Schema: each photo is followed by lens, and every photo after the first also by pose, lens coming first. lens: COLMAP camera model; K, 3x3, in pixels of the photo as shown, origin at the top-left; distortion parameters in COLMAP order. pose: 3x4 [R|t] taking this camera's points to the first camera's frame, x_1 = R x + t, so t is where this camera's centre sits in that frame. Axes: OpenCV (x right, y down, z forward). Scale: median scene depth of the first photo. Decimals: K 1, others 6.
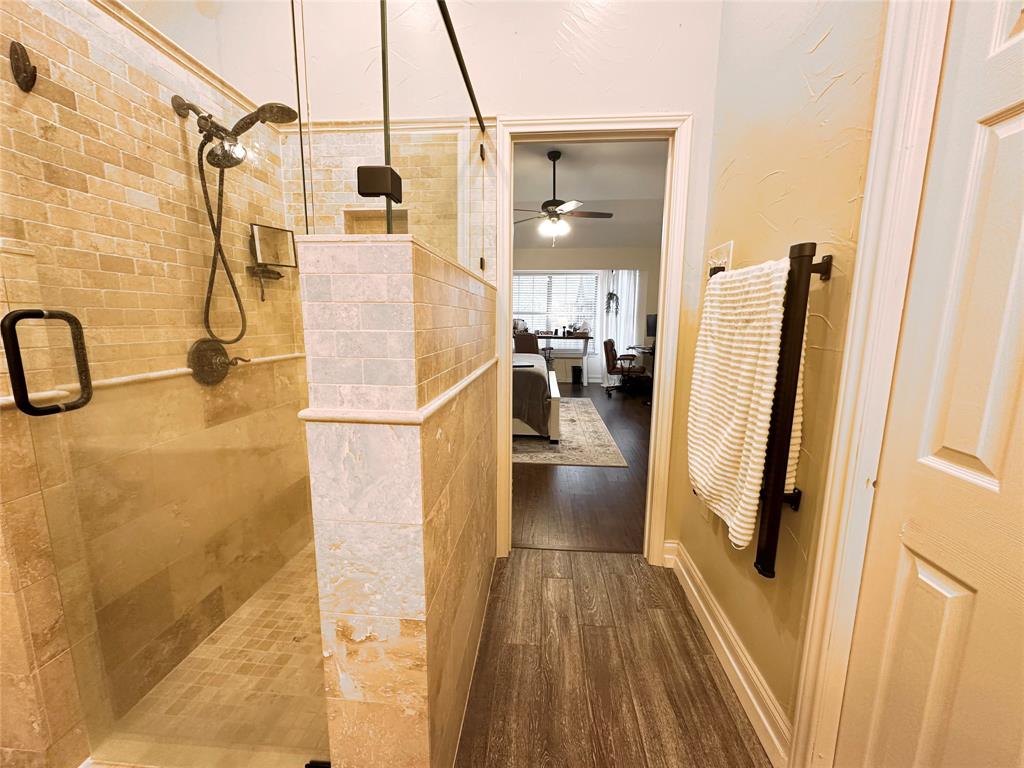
lens RADIAL K [[407.1, 0, 512.4], [0, 407.1, 382.3], [0, 0, 1]] dist [-0.004215, 0.000379]
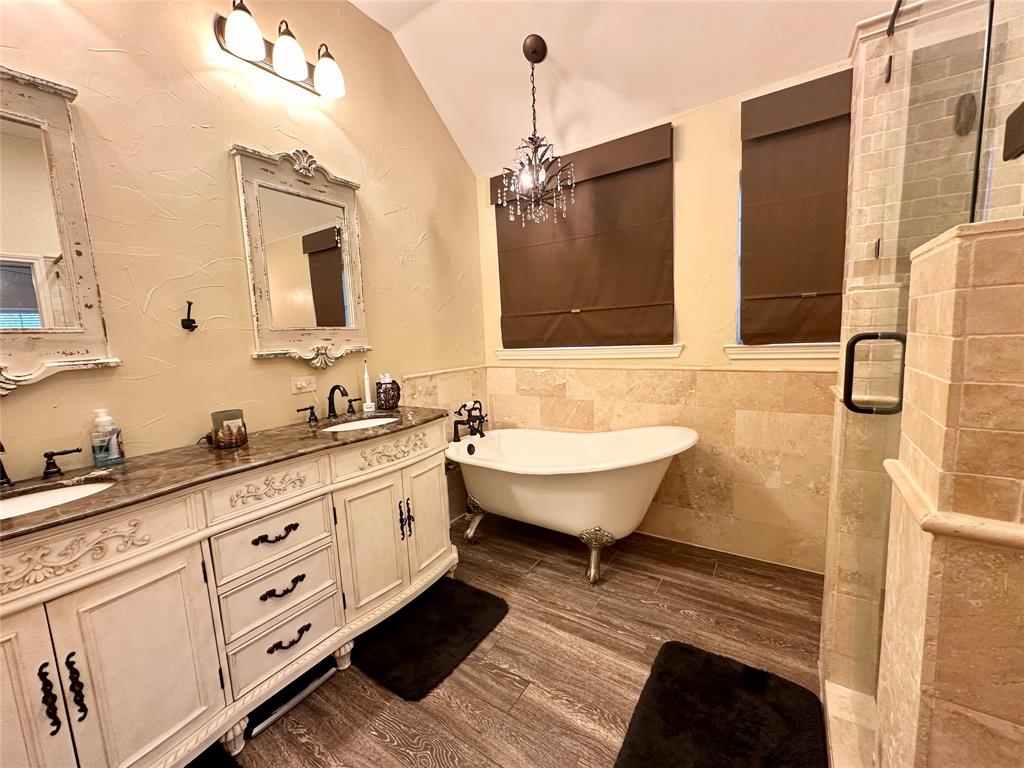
lens RADIAL K [[407.1, 0, 511.9], [0, 407.1, 381.7], [0, 0, 1]] dist [-0.004215, 0.000379]
pose [[-0.487934, 0.116082, -0.865128, 0.231237], [-0.097392, 0.977689, 0.186115, -0.067726], [0.867430, 0.175068, -0.465742, 0.274341]]
